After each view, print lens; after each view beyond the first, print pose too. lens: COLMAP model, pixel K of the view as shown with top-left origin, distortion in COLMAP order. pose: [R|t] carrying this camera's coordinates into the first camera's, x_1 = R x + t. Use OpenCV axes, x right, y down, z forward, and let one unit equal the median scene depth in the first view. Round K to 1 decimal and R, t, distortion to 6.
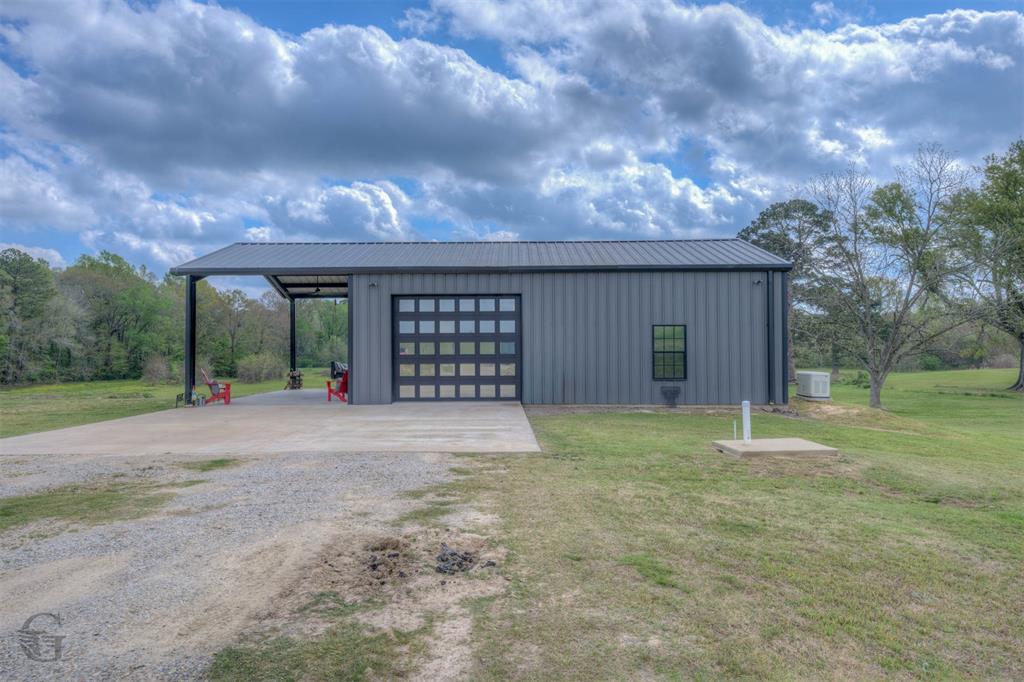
lens RADIAL K [[768.3, 0, 525.1], [0, 768.3, 345.5], [0, 0, 1]] dist [0.069464, 0.001256]
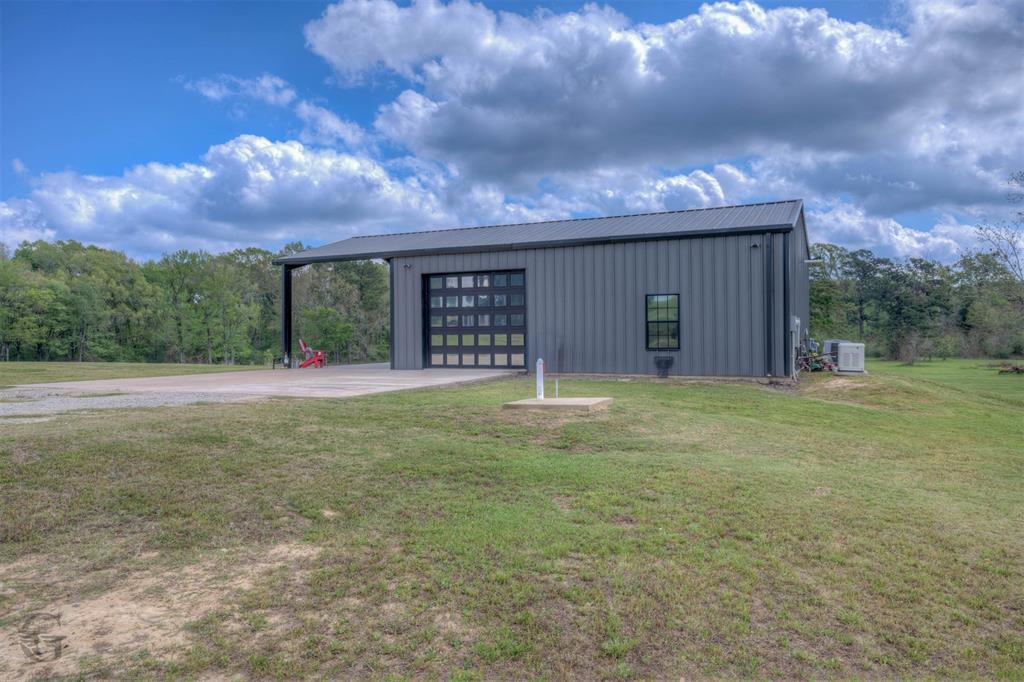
lens RADIAL K [[768.3, 0, 517.7], [0, 768.3, 339.0], [0, 0, 1]] dist [0.069464, 0.001256]
pose [[0.903860, -0.002200, -0.427823, 0.436874], [0.005420, 0.999965, 0.006308, 0.023391], [0.427794, -0.008020, 0.903841, 0.030572]]
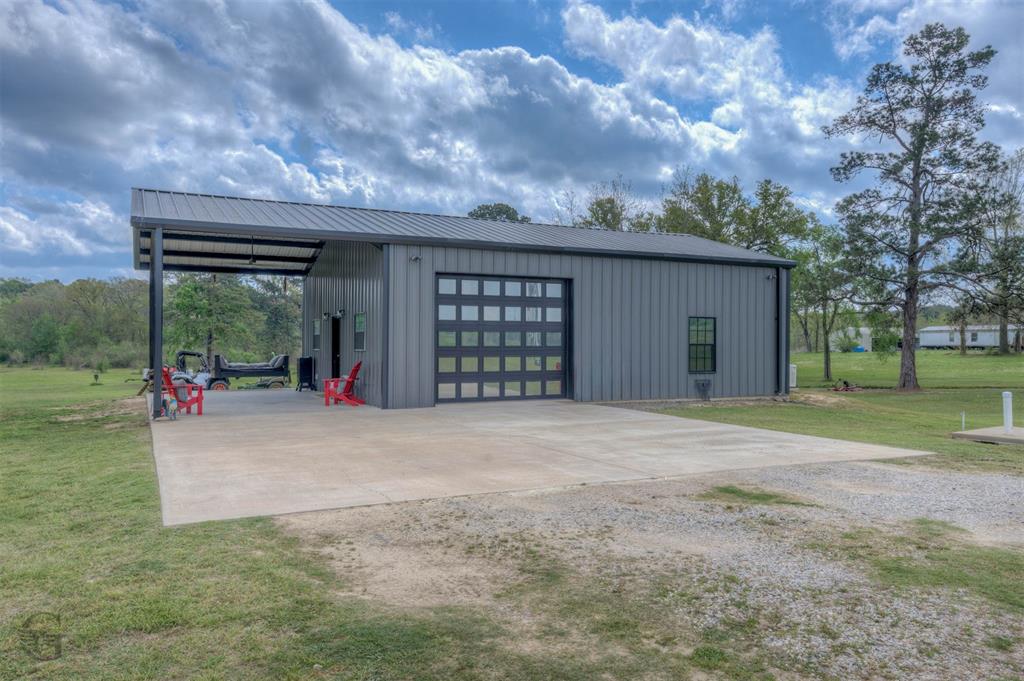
lens RADIAL K [[768.3, 0, 519.4], [0, 768.3, 351.4], [0, 0, 1]] dist [0.069464, 0.001256]
pose [[0.887925, 0.000544, 0.459988, -0.463530], [-0.007646, 0.999879, 0.013577, 0.005756], [-0.459924, -0.015573, 0.887821, 0.235251]]
